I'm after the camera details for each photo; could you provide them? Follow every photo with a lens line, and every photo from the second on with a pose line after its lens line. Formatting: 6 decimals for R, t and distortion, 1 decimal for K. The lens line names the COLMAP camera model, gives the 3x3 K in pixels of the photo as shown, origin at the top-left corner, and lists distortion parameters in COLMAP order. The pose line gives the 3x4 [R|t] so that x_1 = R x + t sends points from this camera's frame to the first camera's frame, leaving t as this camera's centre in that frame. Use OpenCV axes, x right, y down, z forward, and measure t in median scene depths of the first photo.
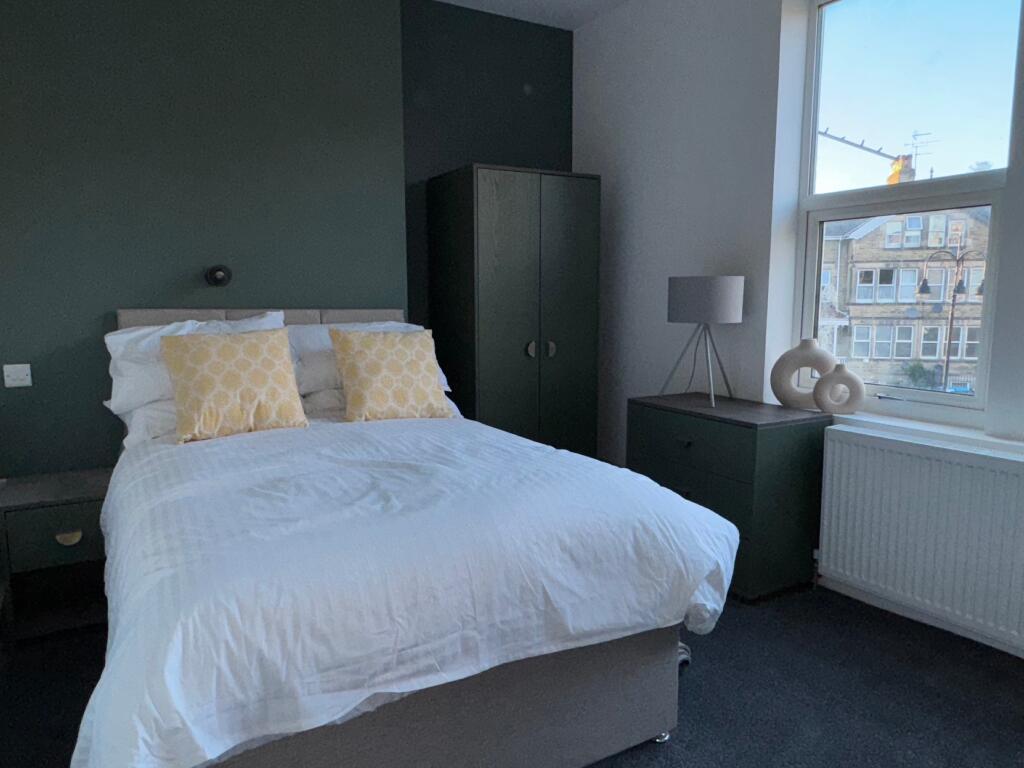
lens RADIAL K [[706.6, 0, 504.9], [0, 706.6, 383.9], [0, 0, 1]] dist [0.003711, 0.000078]
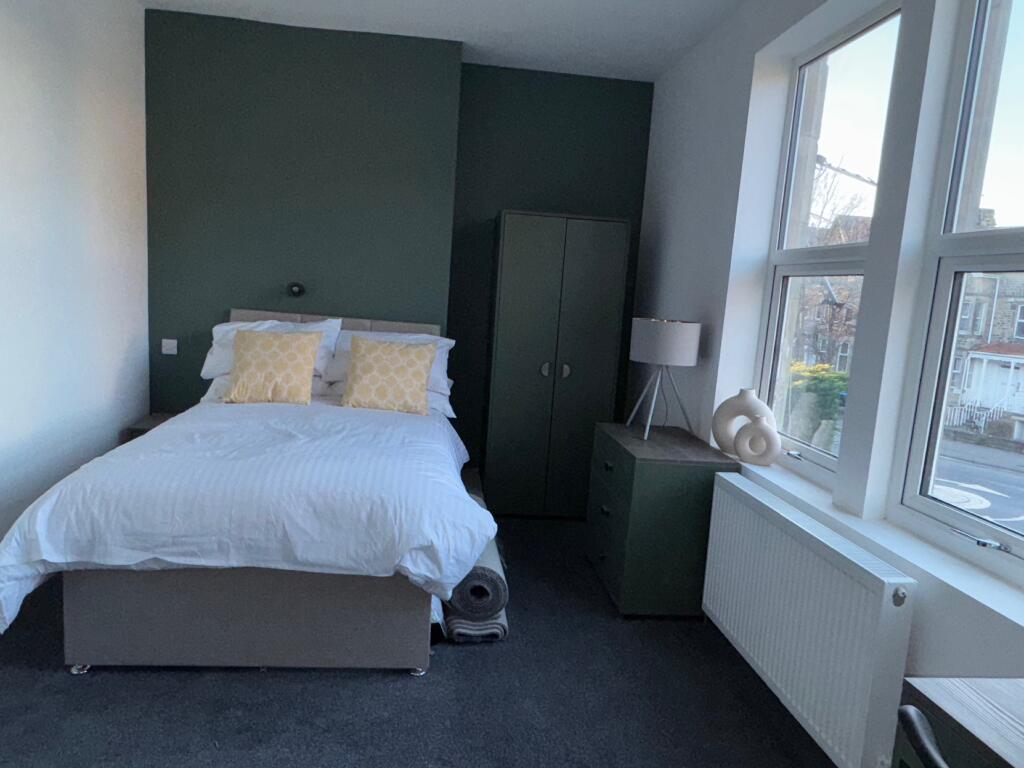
lens RADIAL K [[706.7, 0, 503.1], [0, 706.7, 387.3], [0, 0, 1]] dist [-0.002073, 0.000996]
pose [[0.907022, 0.124581, -0.402233, 0.647042], [-0.125900, 0.991770, 0.023274, -0.056070], [0.401822, 0.029531, 0.915242, -0.113246]]
